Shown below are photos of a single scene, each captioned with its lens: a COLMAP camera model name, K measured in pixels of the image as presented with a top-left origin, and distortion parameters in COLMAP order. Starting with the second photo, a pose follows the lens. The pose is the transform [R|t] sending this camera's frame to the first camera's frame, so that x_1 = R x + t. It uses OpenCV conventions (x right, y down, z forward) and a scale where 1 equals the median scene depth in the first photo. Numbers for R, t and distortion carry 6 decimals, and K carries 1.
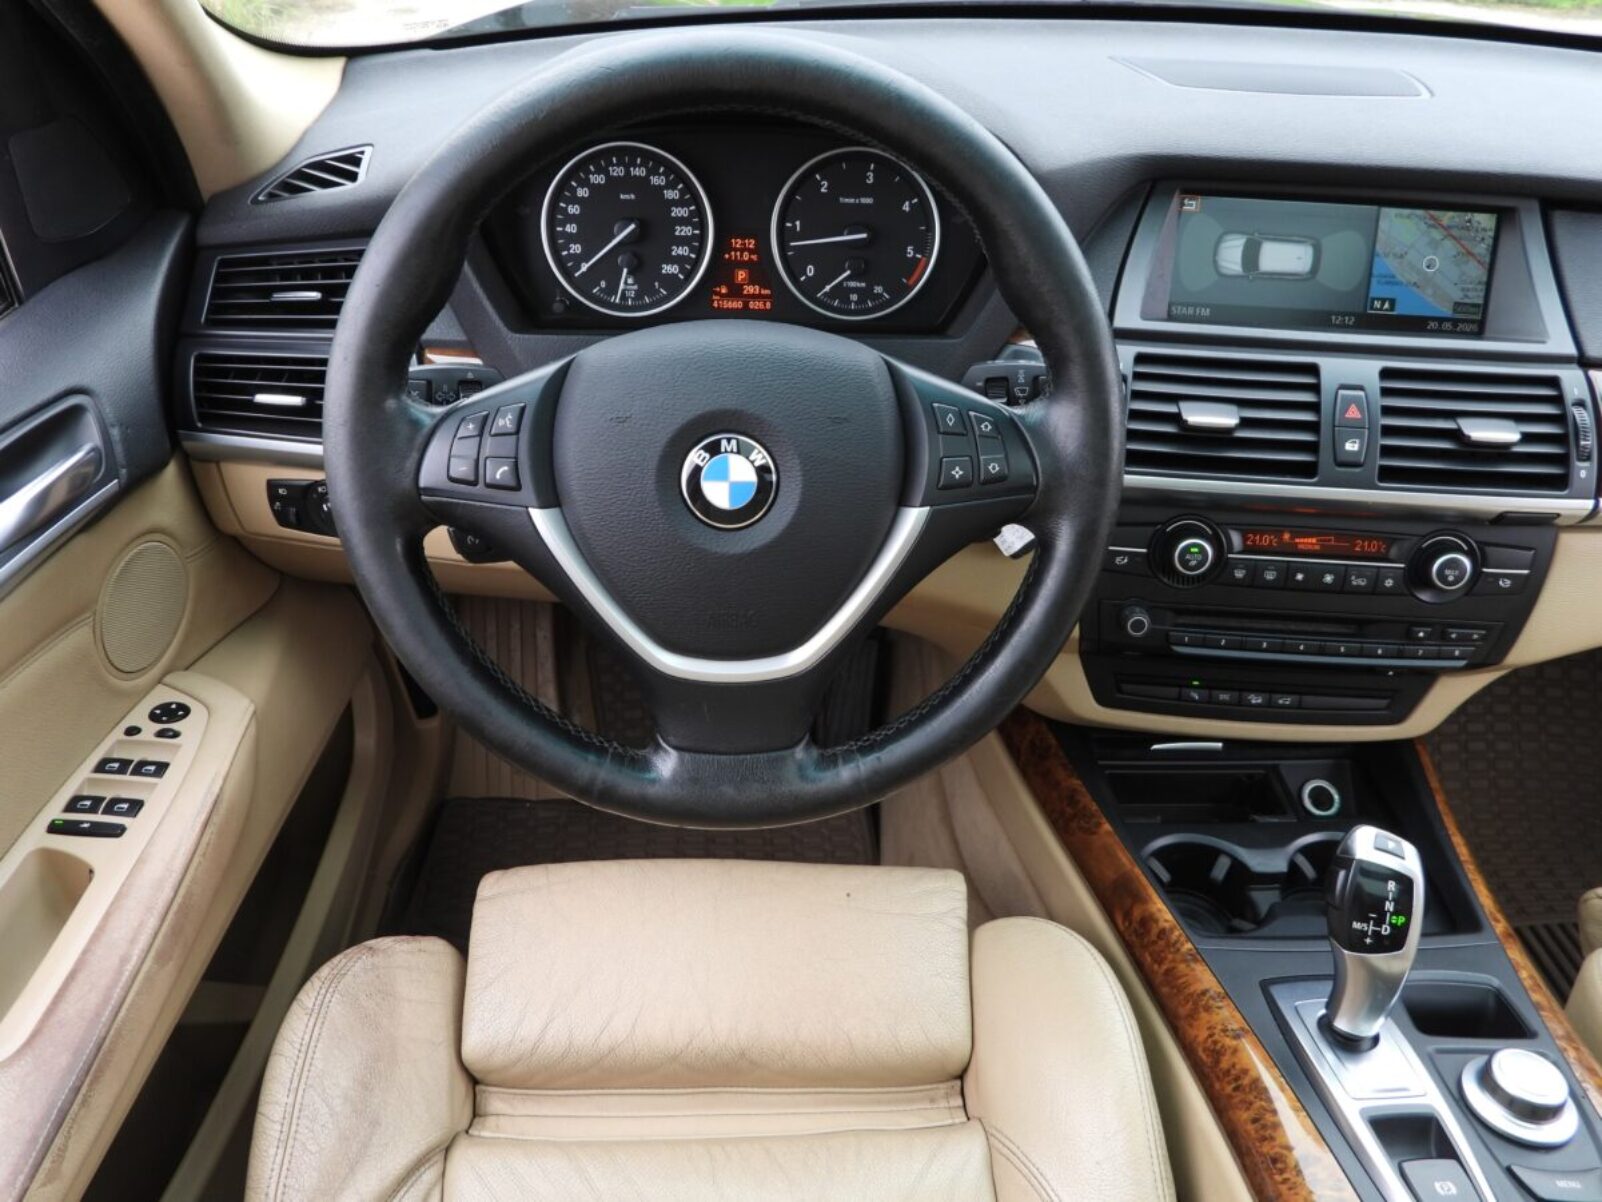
lens RADIAL K [[1197.3, 0, 803.6], [0, 1197.3, 599.0], [0, 0, 1]] dist [-0.011911, -0.002404]
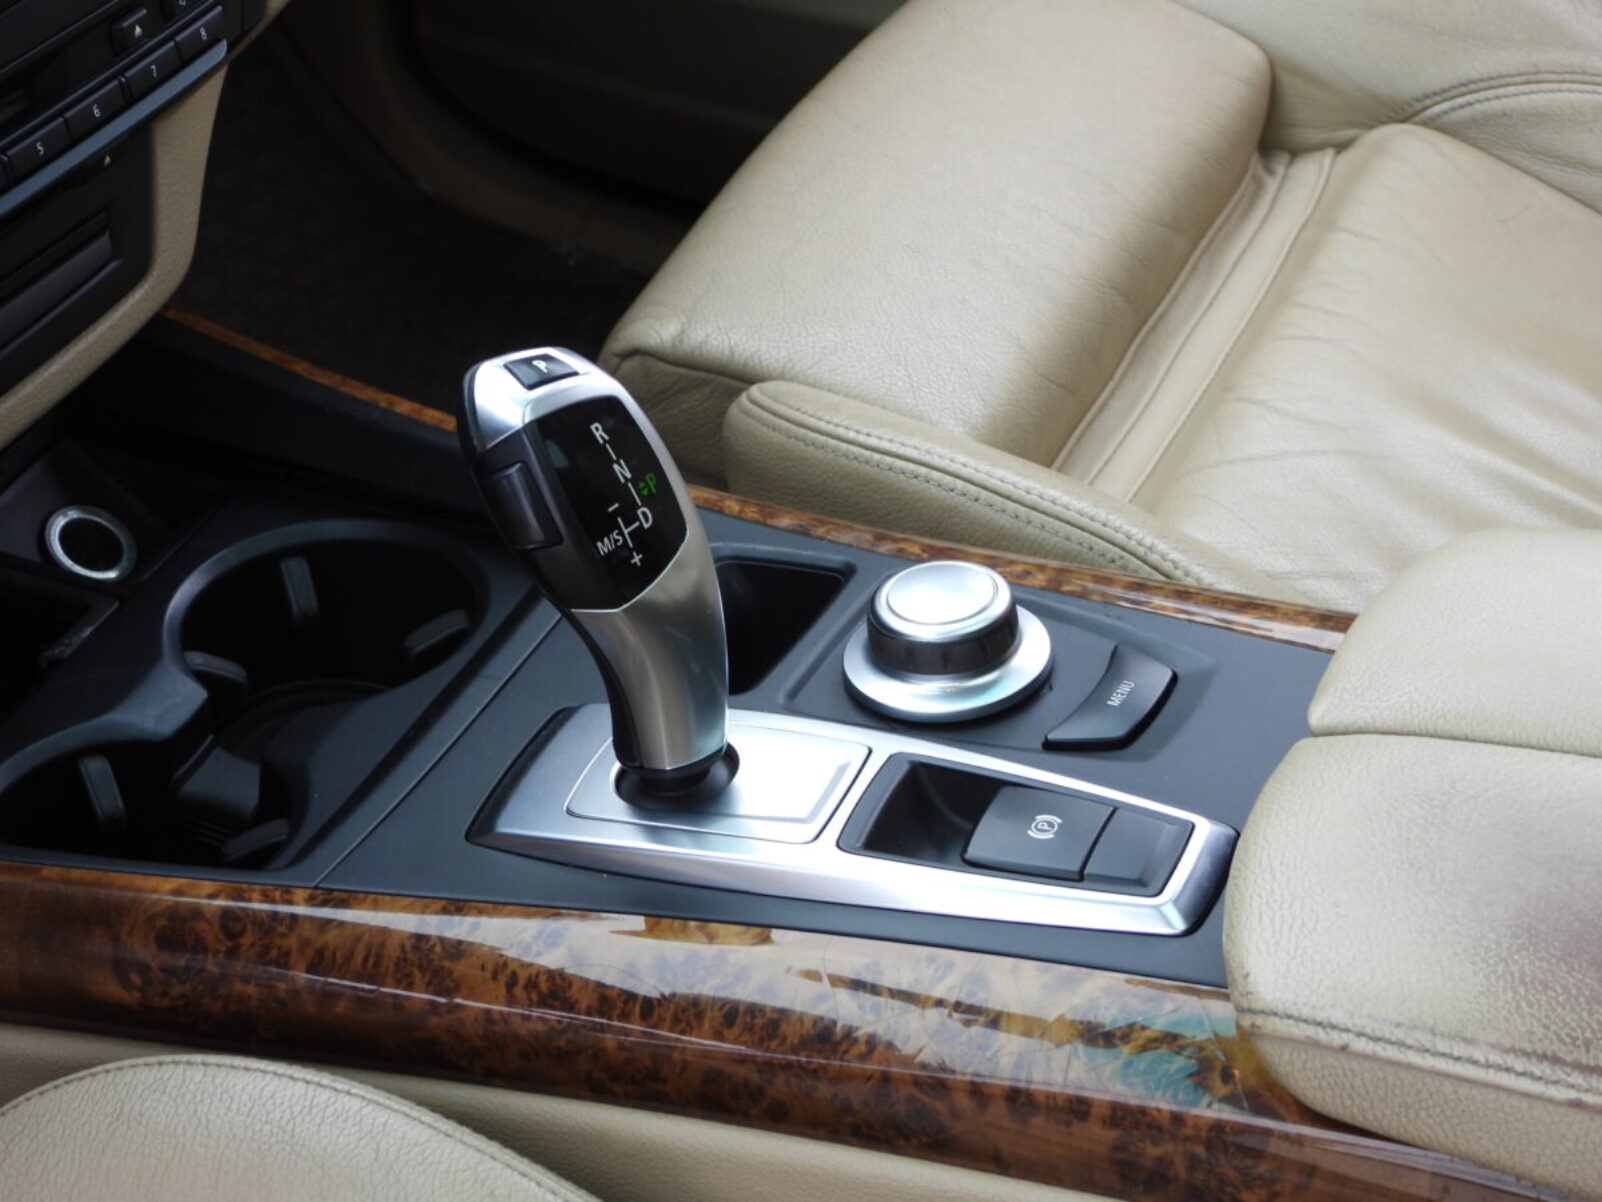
lens RADIAL K [[3473.7, 0, 800.8], [0, 3473.7, 600.1], [0, 0, 1]] dist [-0.076052, 0.000000]
pose [[0.437778, -0.544254, 0.715638, -0.394098], [0.515283, 0.804150, 0.296355, -0.053659], [-0.736773, 0.239018, 0.632484, 0.099724]]
